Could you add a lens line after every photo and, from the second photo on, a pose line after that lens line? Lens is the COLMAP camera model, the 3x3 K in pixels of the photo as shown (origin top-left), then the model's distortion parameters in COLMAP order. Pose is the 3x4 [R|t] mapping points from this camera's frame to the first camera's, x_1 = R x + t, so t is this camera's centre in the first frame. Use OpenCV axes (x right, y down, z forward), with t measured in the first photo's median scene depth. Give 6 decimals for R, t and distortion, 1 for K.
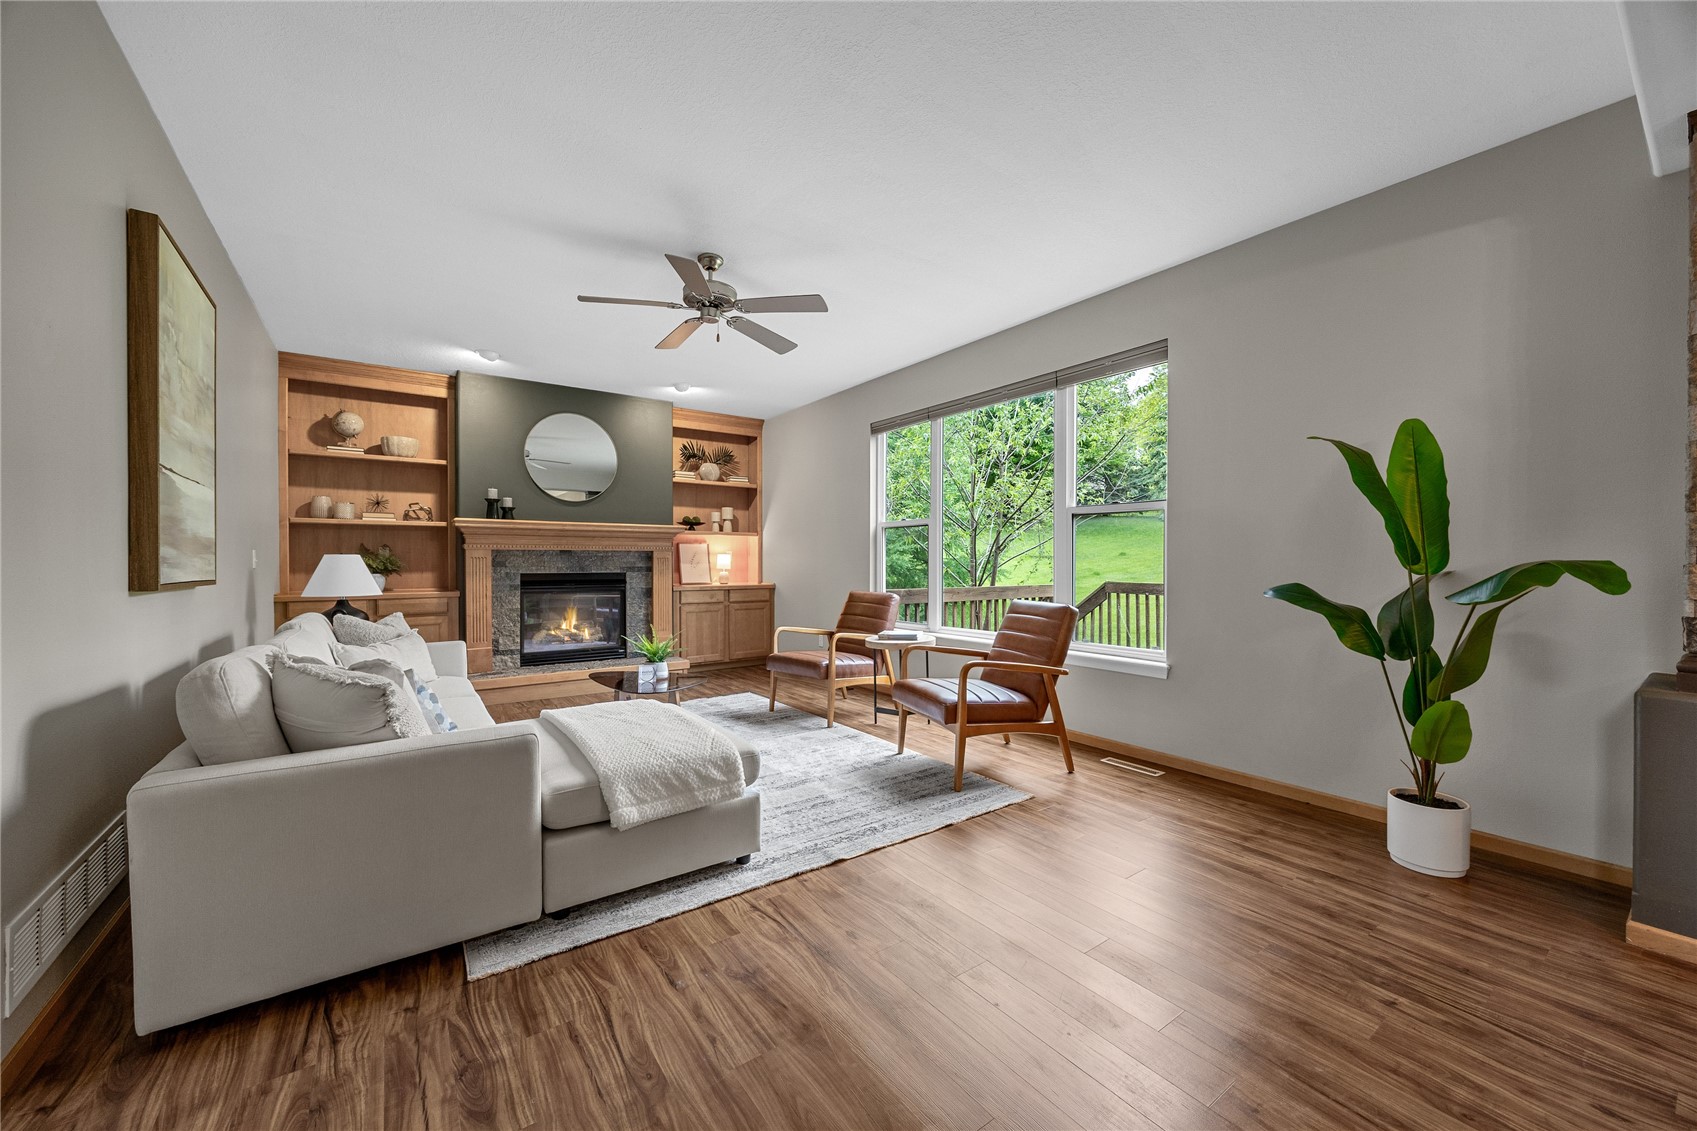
lens RADIAL K [[655.6, 0, 851.5], [0, 655.6, 558.6], [0, 0, 1]] dist [0.000426, 0.001032]
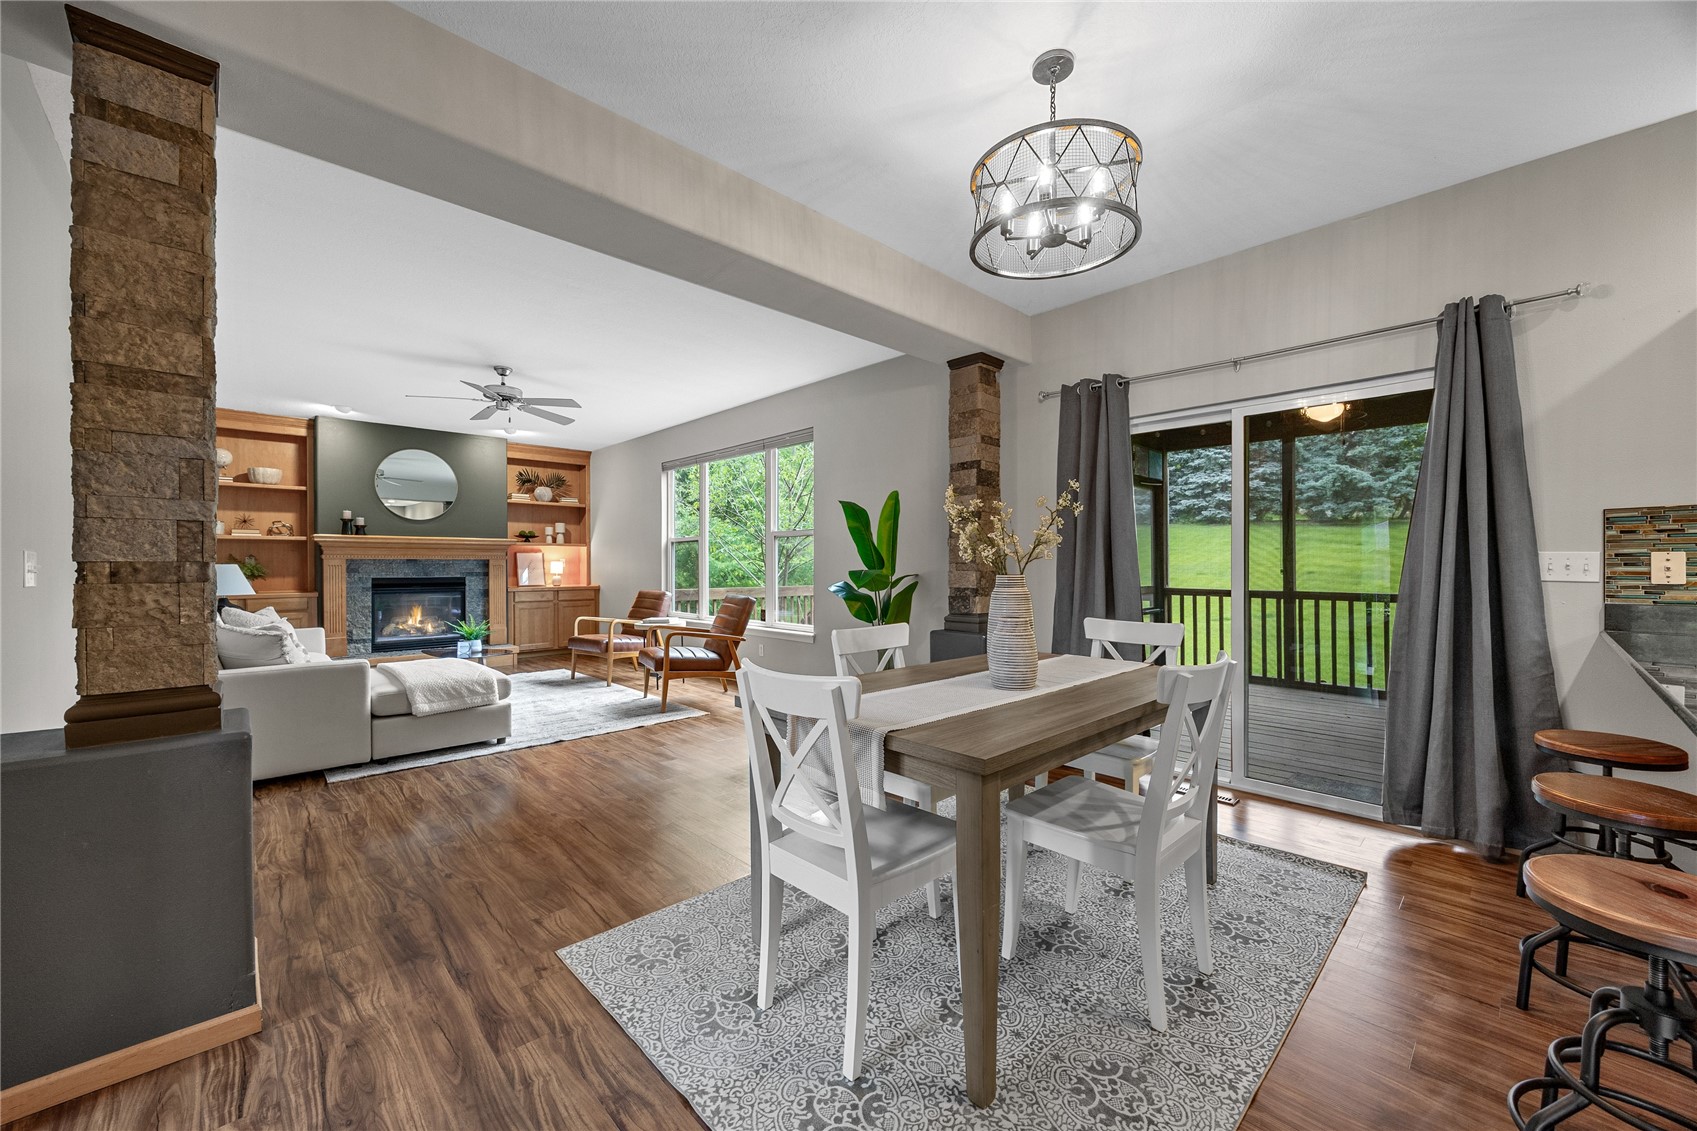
lens RADIAL K [[655.6, 0, 848.0], [0, 655.6, 563.1], [0, 0, 1]] dist [0.000426, 0.001032]
pose [[0.989432, 0.000282, 0.144997, 0.226109], [-0.000630, 0.999997, 0.002353, -0.009431], [-0.144996, -0.002420, 0.989429, -0.392754]]
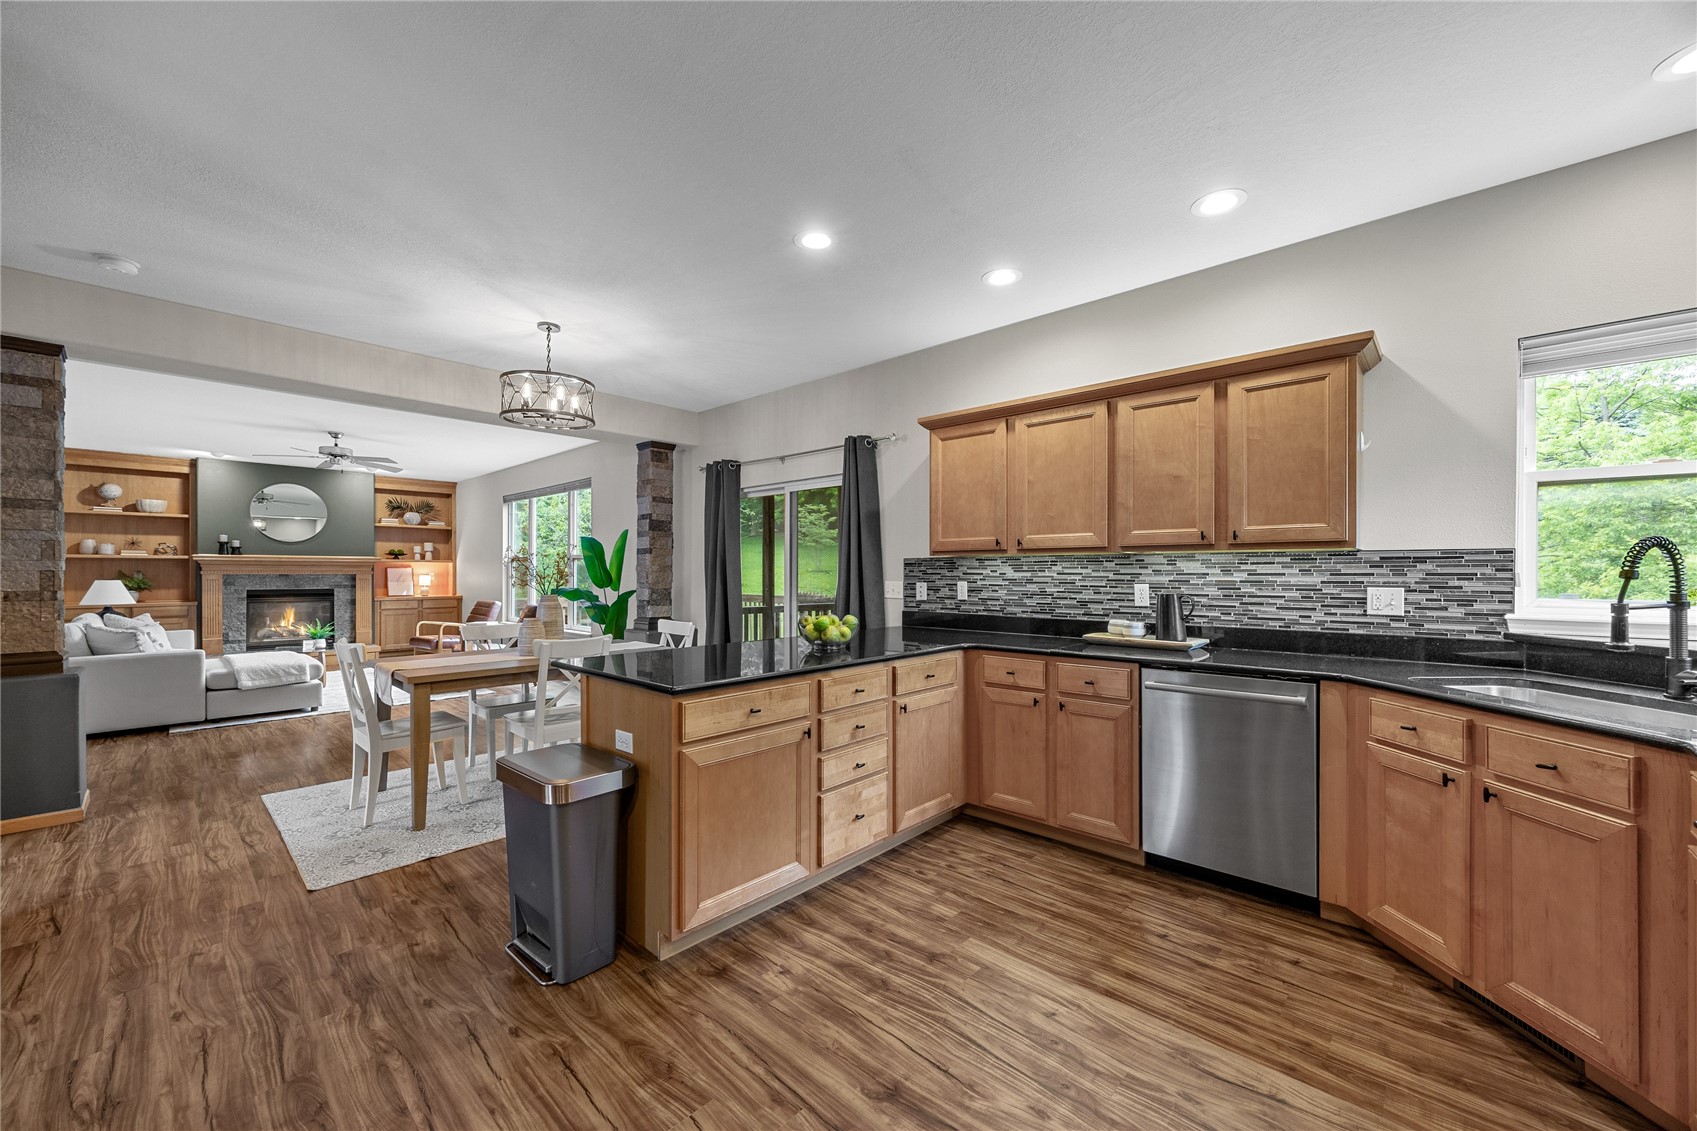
lens RADIAL K [[655.6, 0, 858.6], [0, 655.6, 570.1], [0, 0, 1]] dist [0.000426, 0.001032]
pose [[0.978426, 0.004232, 0.206555, 0.598740], [-0.004623, 0.999988, 0.001410, -0.033472], [-0.206547, -0.002335, 0.978434, -0.823393]]
